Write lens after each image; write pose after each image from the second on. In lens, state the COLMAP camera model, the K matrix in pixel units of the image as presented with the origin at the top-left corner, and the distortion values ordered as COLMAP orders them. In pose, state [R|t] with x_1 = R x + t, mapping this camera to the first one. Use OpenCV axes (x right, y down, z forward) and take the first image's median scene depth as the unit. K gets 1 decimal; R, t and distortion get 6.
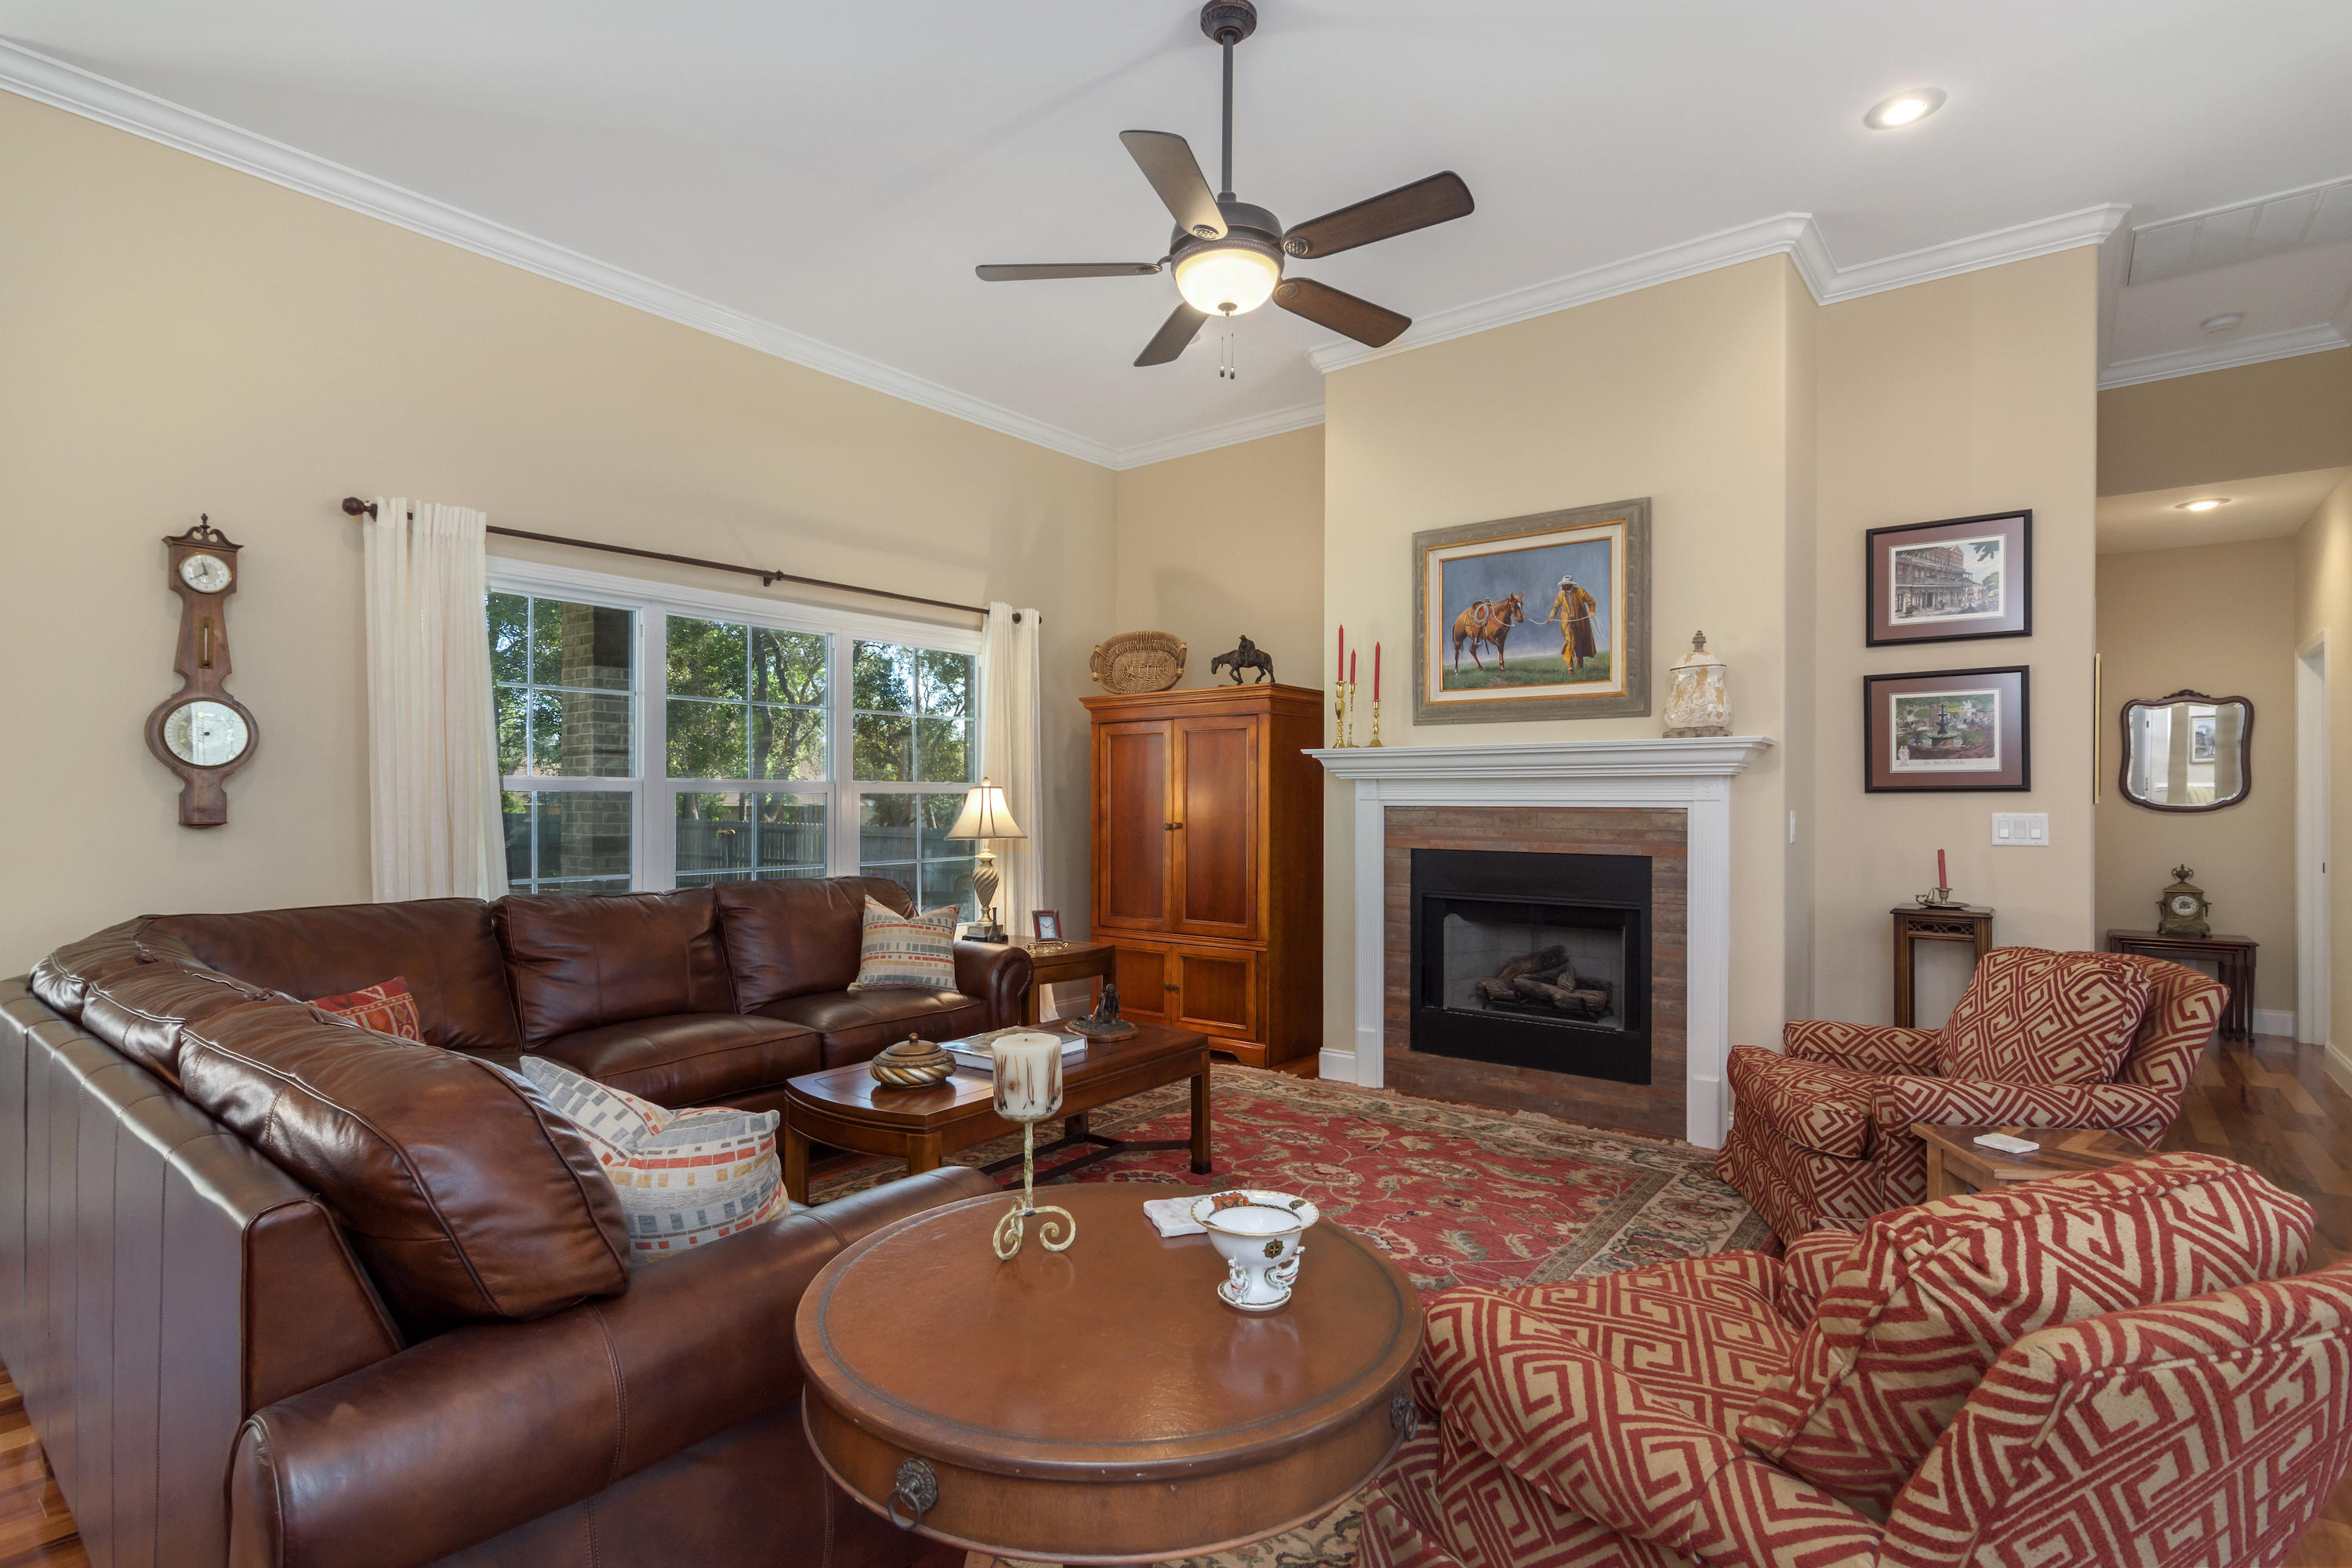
lens RADIAL K [[1145.9, 0, 1181.3], [0, 1145.9, 792.4], [0, 0, 1]] dist [0.001648, 0.001178]
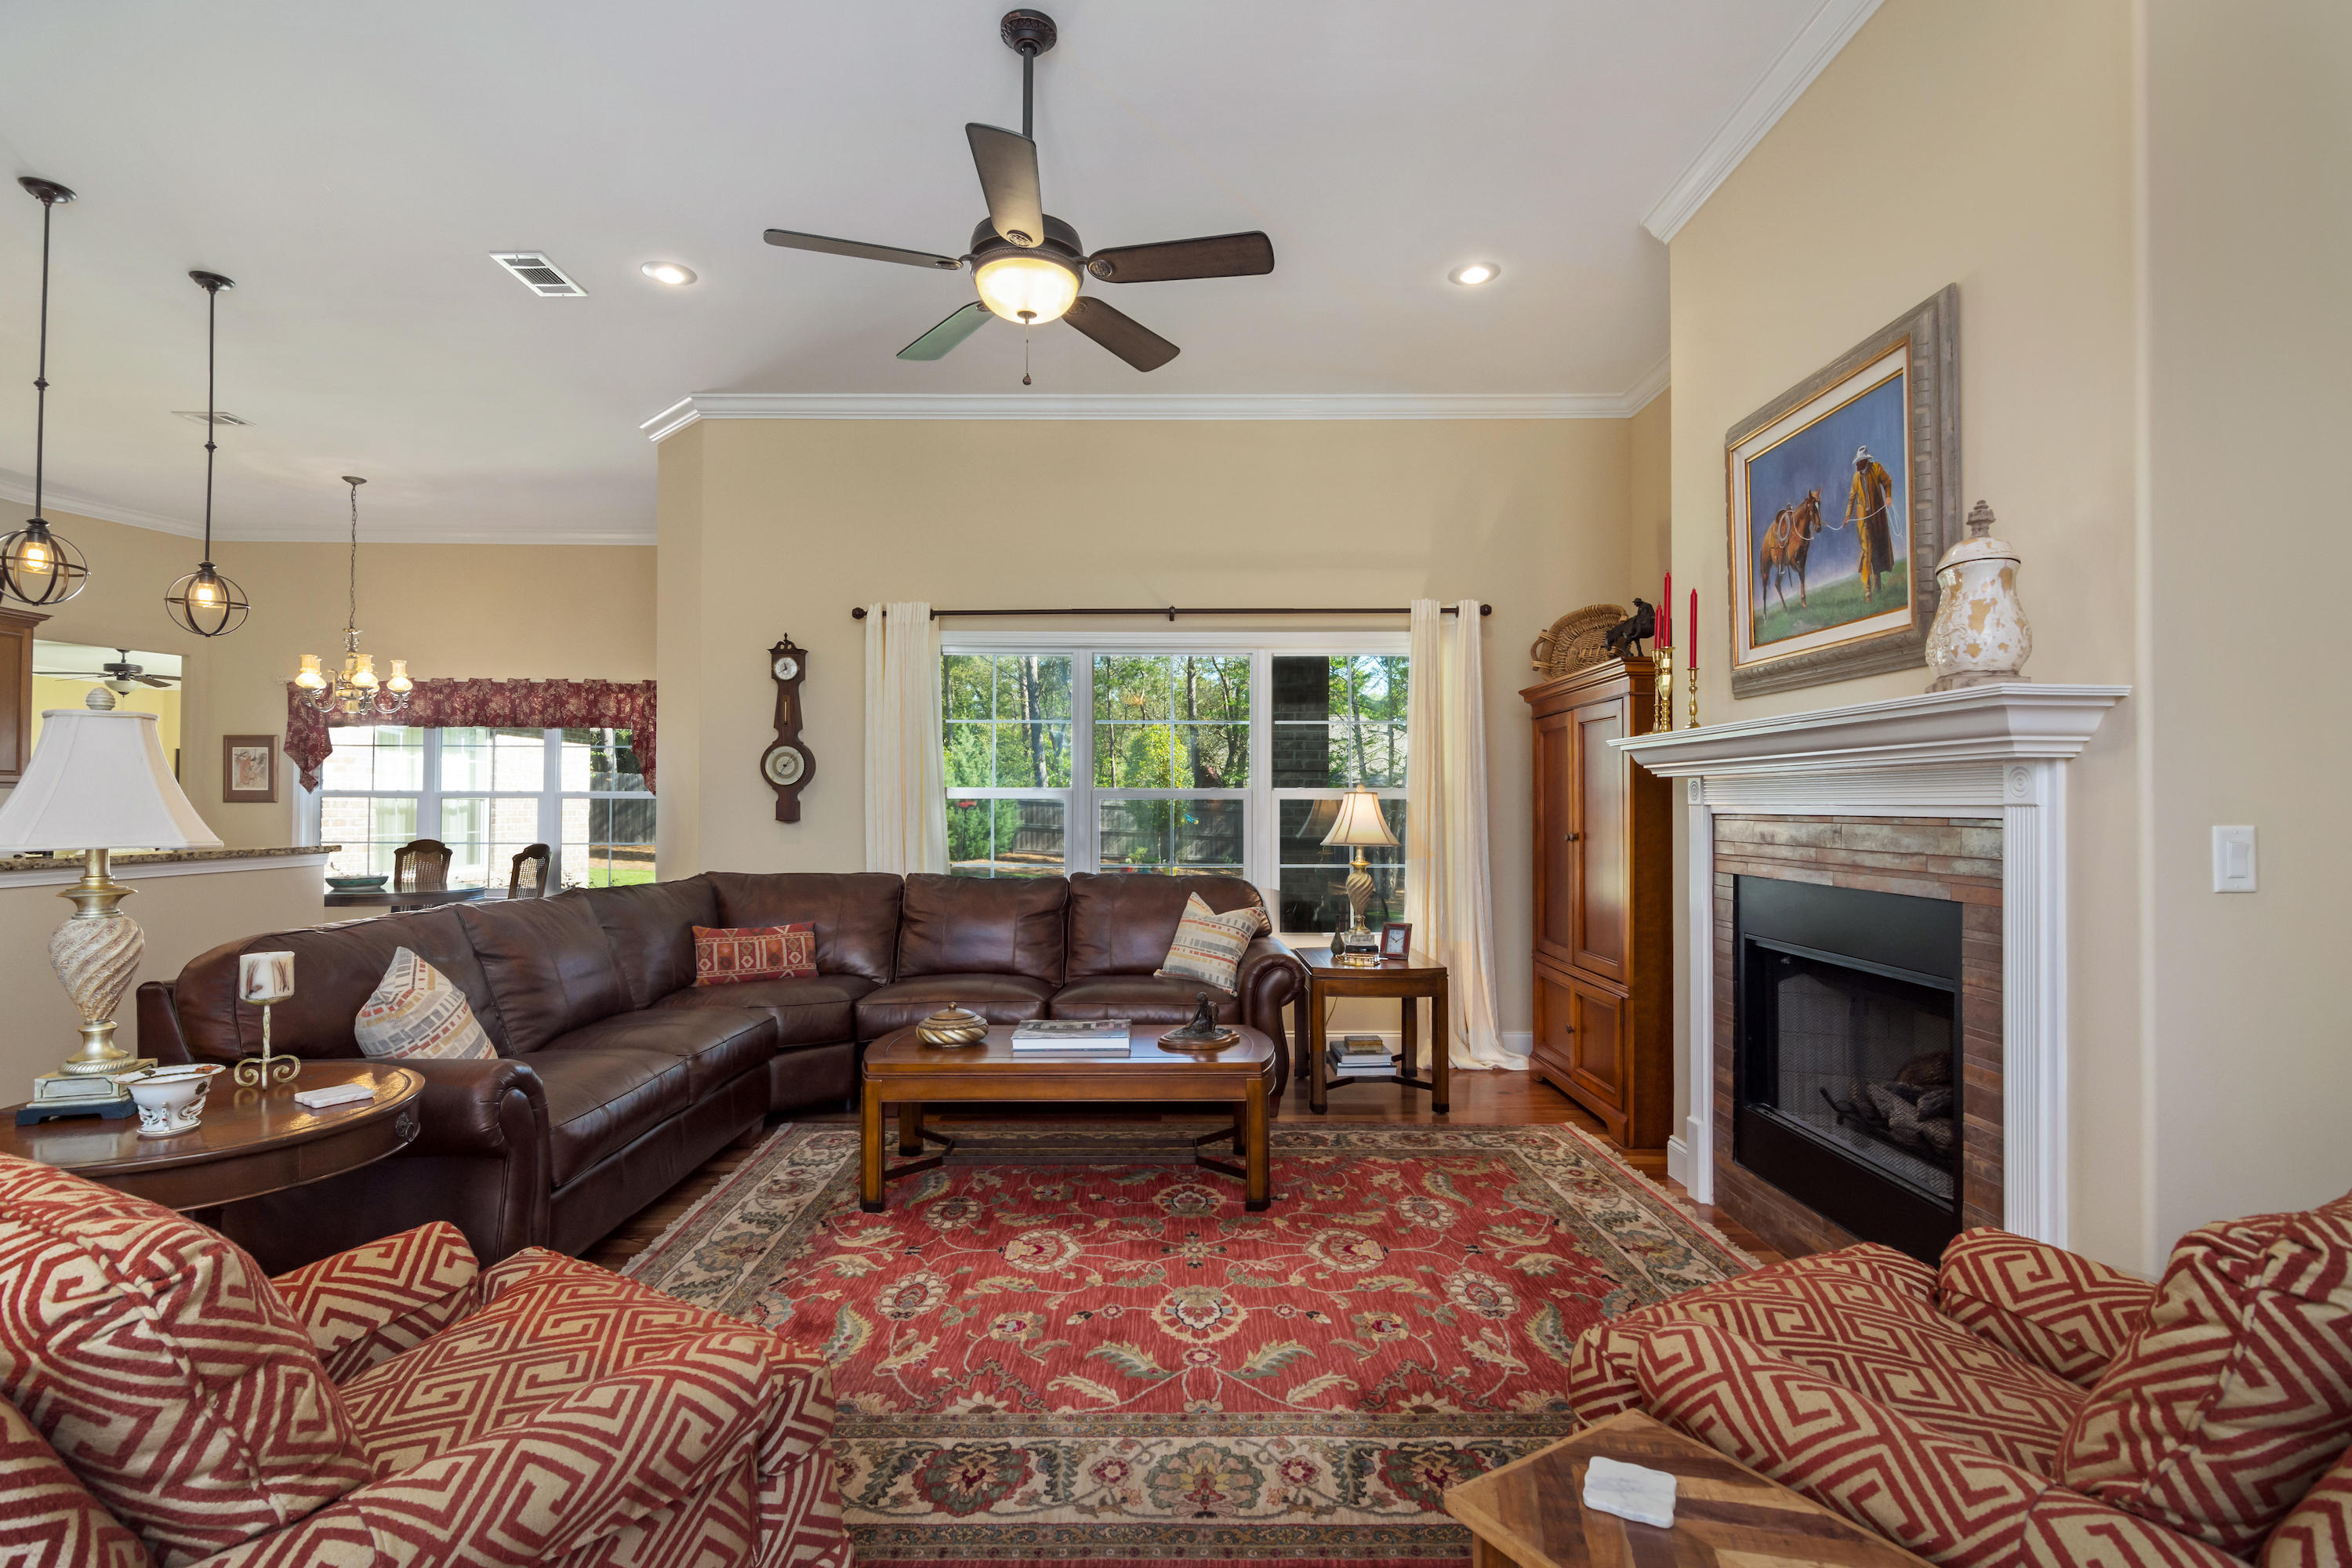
lens RADIAL K [[1145.9, 0, 1172.0], [0, 1145.9, 781.8], [0, 0, 1]] dist [0.001648, 0.001178]
pose [[0.612905, -0.016648, -0.789981, 0.601805], [0.004980, 0.999840, -0.017207, 0.002808], [0.790141, 0.006612, 0.612890, 0.322080]]
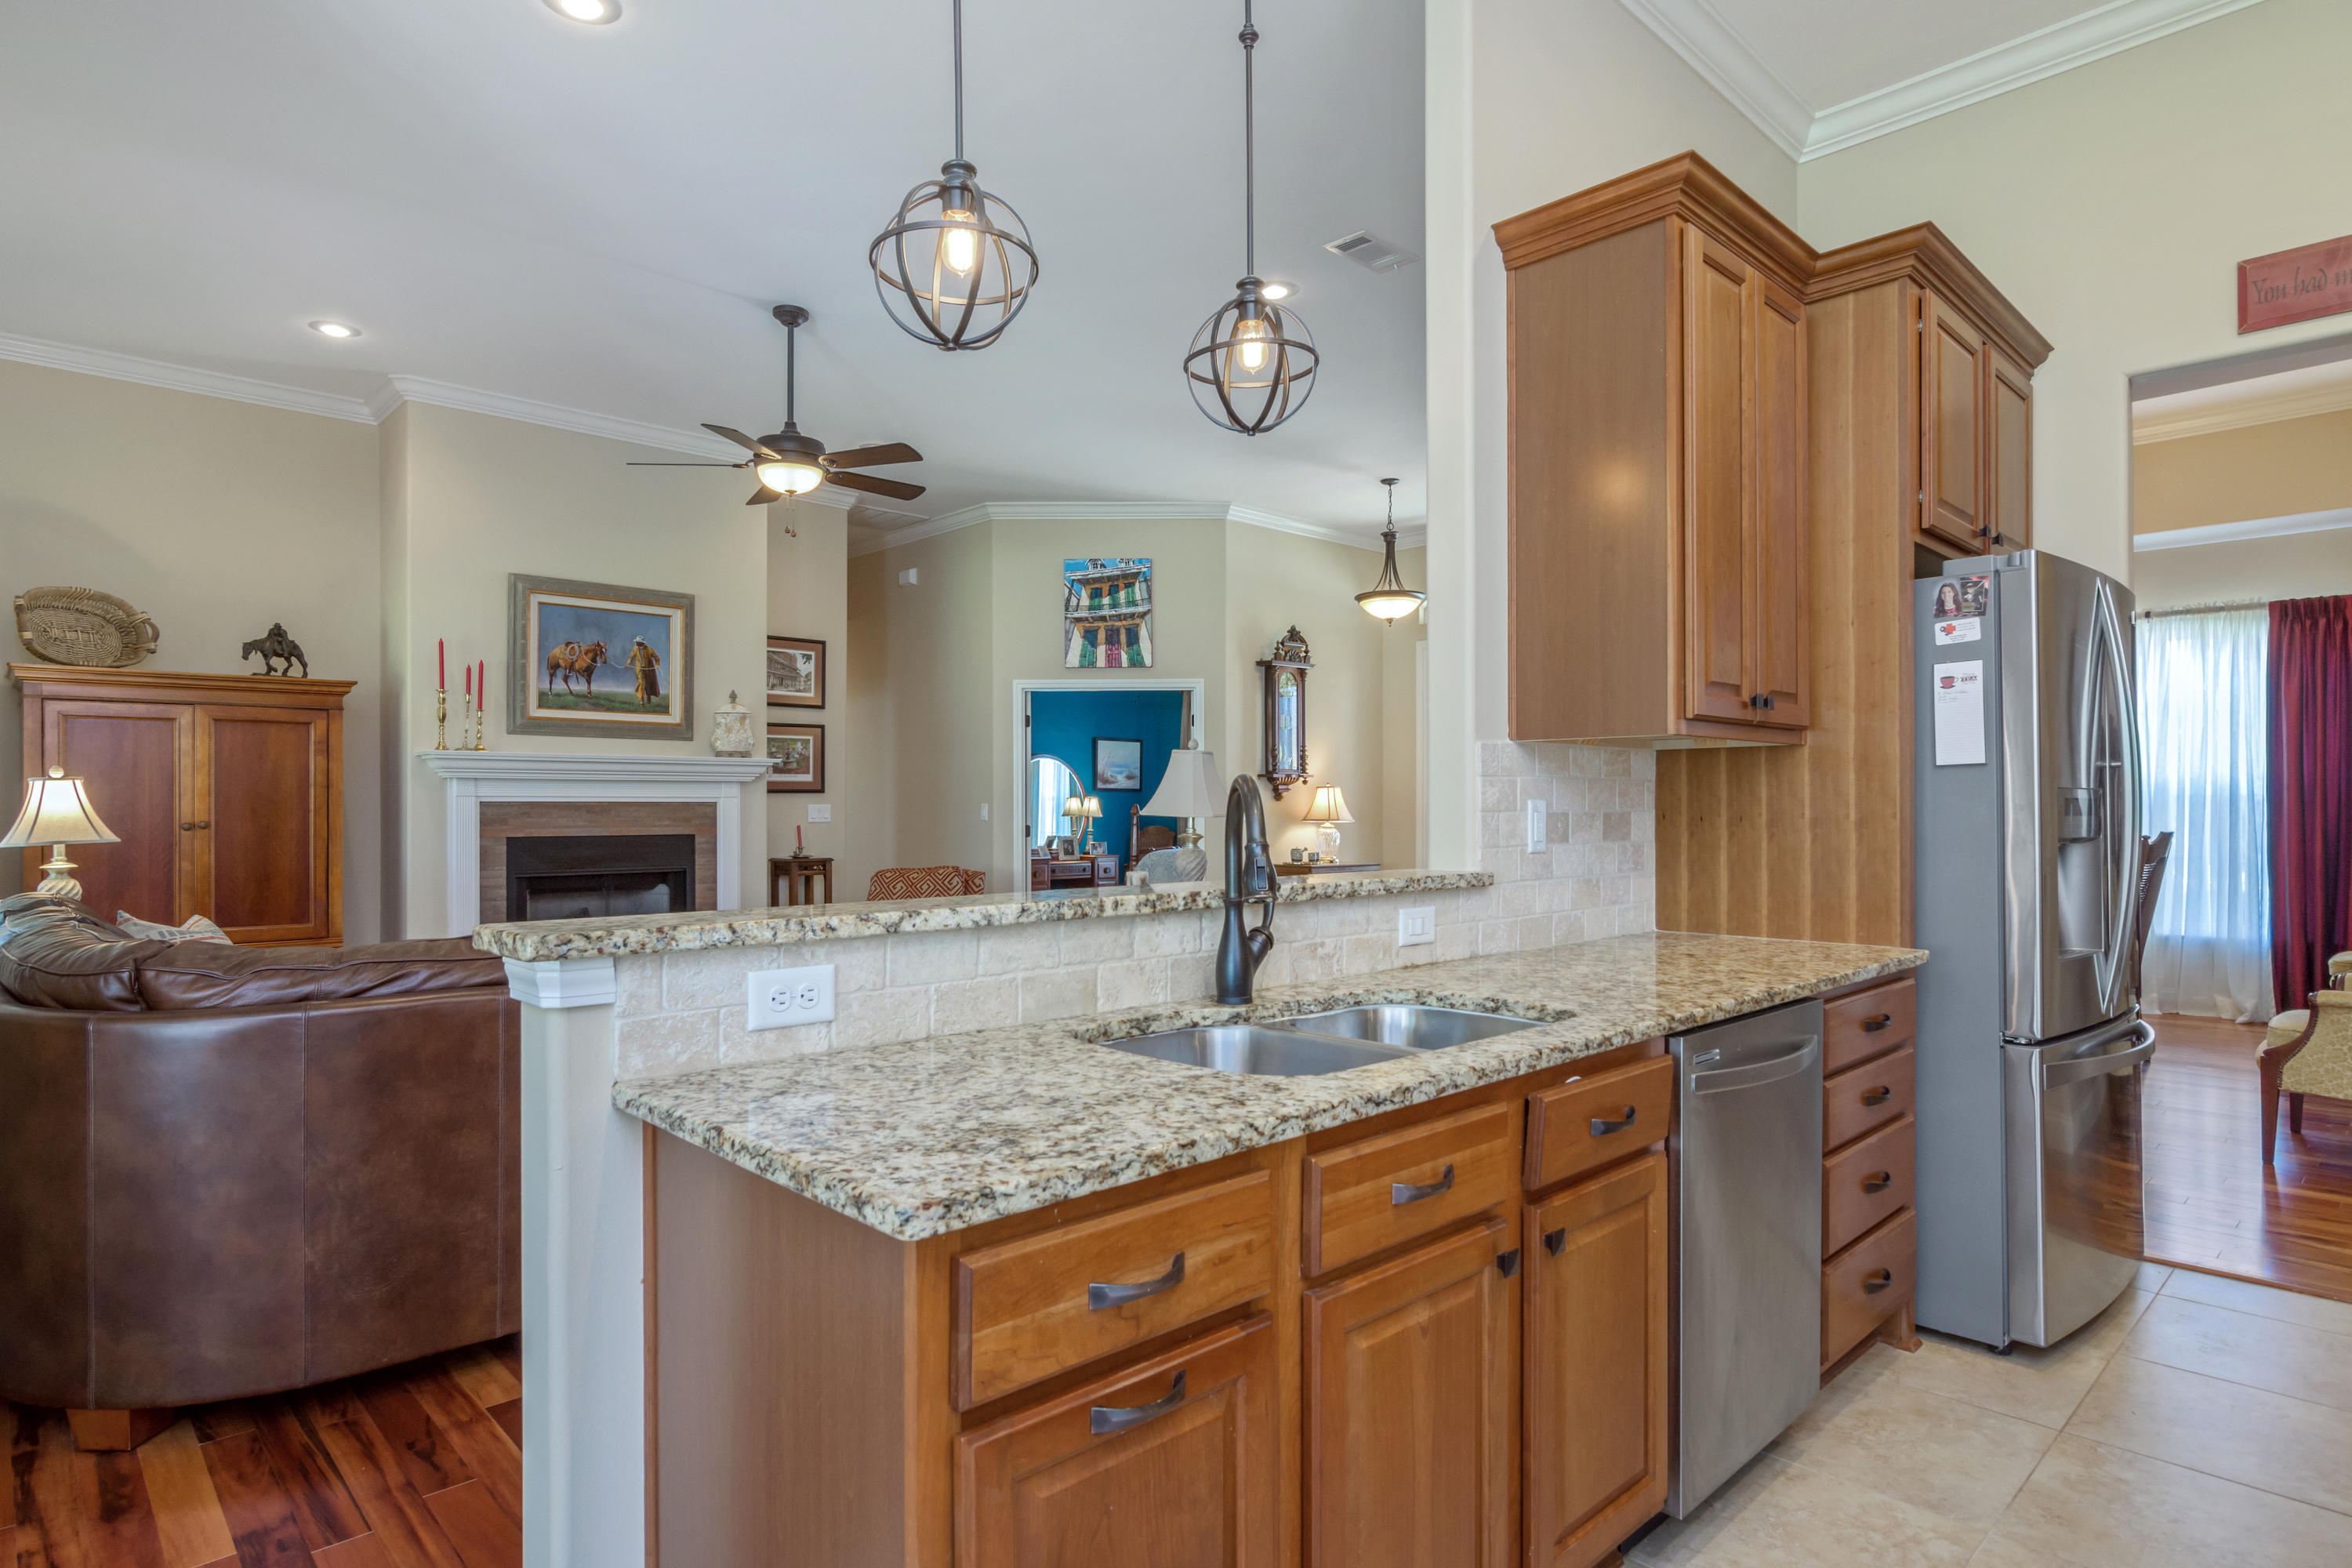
lens RADIAL K [[1189.4, 0, 1128.2], [0, 1189.4, 804.5], [0, 0, 1]] dist [-0.006201, 0.002413]
pose [[0.183711, -0.002280, 0.982978, -0.981782], [-0.006740, 0.999971, 0.003579, 0.006902], [-0.982957, -0.007283, 0.183691, 0.151215]]
